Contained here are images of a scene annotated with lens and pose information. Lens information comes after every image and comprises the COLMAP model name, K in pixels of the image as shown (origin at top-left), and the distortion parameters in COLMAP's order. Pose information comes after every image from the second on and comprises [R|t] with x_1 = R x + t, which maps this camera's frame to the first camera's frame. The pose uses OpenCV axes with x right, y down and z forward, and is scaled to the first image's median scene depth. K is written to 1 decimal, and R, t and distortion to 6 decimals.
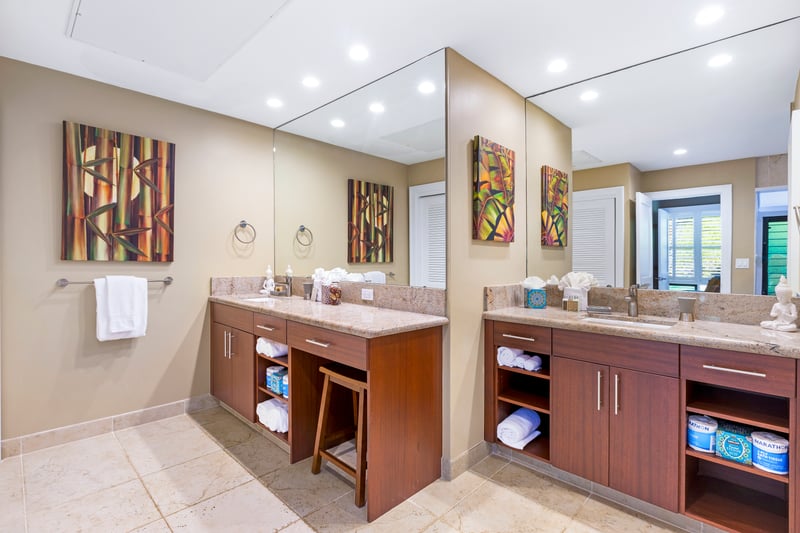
lens RADIAL K [[372.7, 0, 397.1], [0, 372.7, 263.0], [0, 0, 1]] dist [-0.002331, -0.000519]
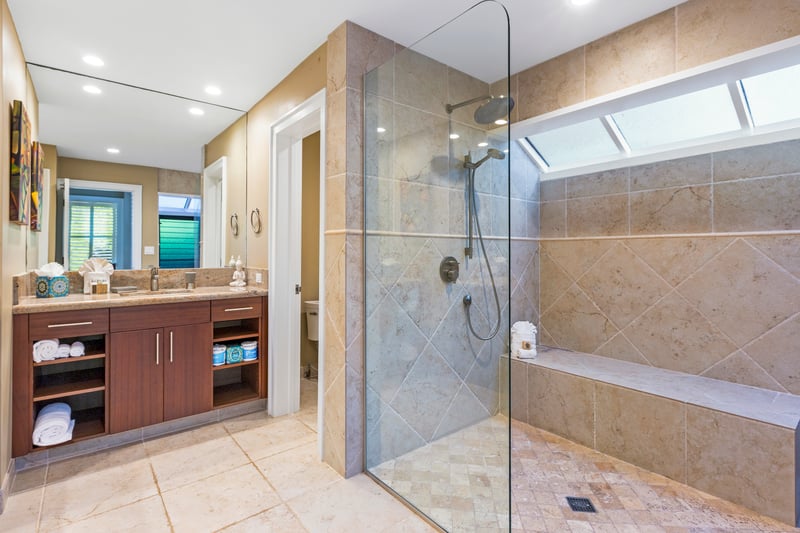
lens RADIAL K [[395.2, 0, 398.0], [0, 395.2, 247.5], [0, 0, 1]] dist [0.000501, 0.000013]
pose [[0.123590, 0.003866, 0.992326, -0.583091], [0.009300, 0.999944, -0.005054, 0.010924], [-0.992290, 0.009854, 0.123547, 0.015935]]
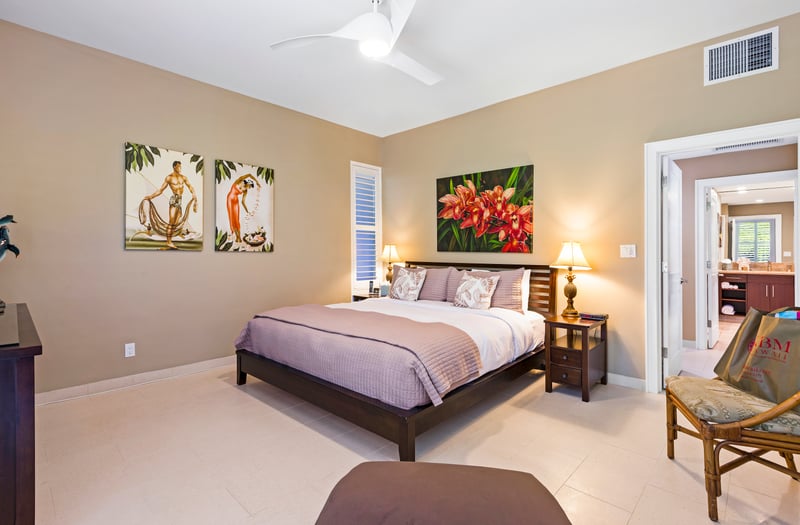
lens RADIAL K [[379.3, 0, 400.4], [0, 379.3, 254.4], [0, 0, 1]] dist [0.016572, 0.000121]
pose [[0.999616, -0.005182, 0.027223, -2.460467], [0.005317, 0.999974, -0.004886, 0.005585], [-0.027197, 0.005029, 0.999617, -2.063902]]
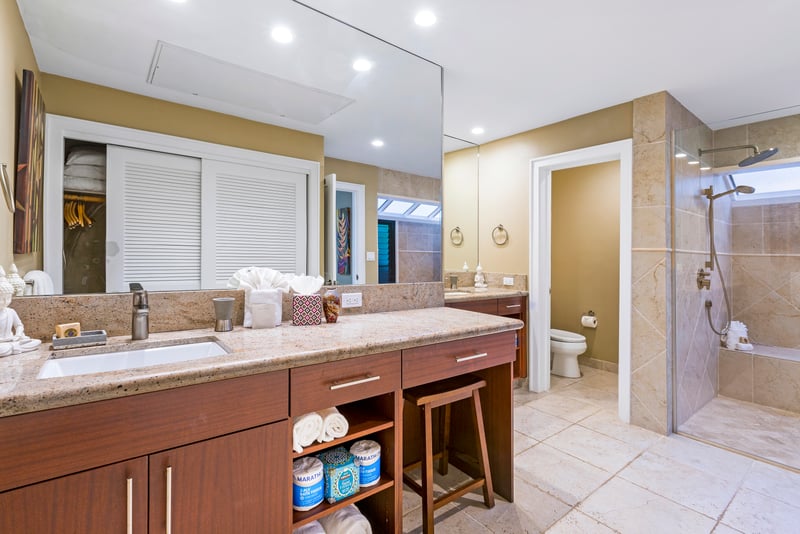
lens RADIAL K [[372.9, 0, 398.5], [0, 372.9, 247.1], [0, 0, 1]] dist [-0.001340, -0.000308]
pose [[0.141735, 0.014771, 0.989794, -0.951964], [-0.010461, 0.999855, -0.013423, -0.016692], [-0.989849, -0.008452, 0.141869, 0.929799]]
